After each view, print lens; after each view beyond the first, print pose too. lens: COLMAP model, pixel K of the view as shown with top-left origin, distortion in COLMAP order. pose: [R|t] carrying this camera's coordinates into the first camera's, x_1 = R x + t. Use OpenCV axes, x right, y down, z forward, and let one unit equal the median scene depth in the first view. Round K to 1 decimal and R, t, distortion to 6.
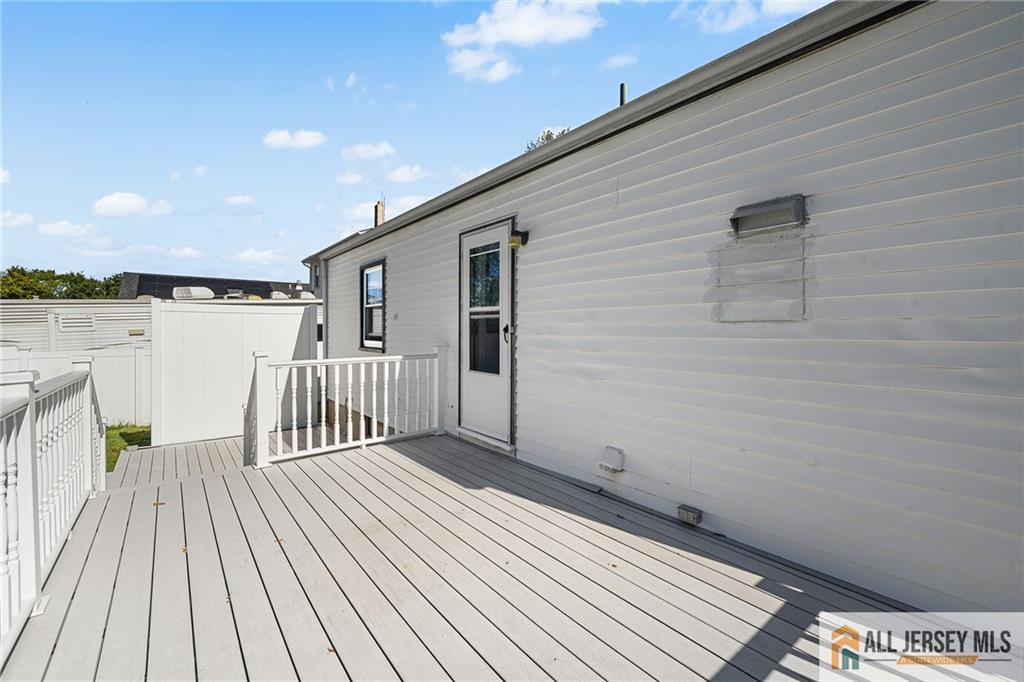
lens RADIAL K [[416.2, 0, 512.0], [0, 416.2, 341.0], [0, 0, 1]] dist [-0.002165, 0.000344]
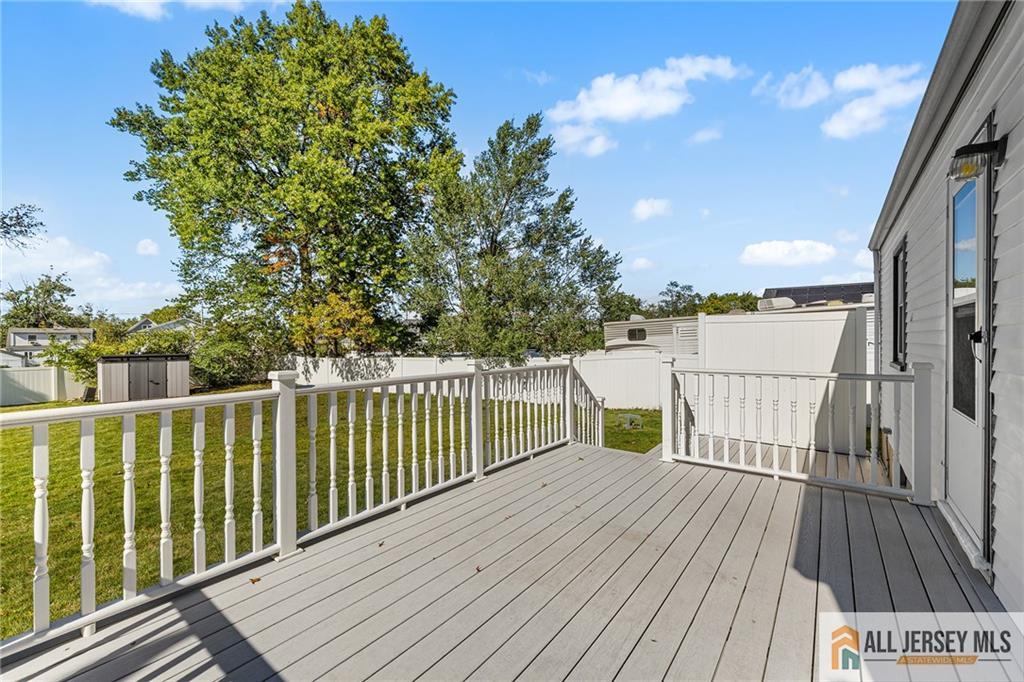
lens RADIAL K [[416.2, 0, 512.0], [0, 416.2, 341.0], [0, 0, 1]] dist [-0.002165, 0.000344]
pose [[0.227995, 0.006171, -0.973643, 0.345038], [-0.023404, 0.999726, 0.000856, -0.013212], [0.973381, 0.022592, 0.228077, 0.273303]]
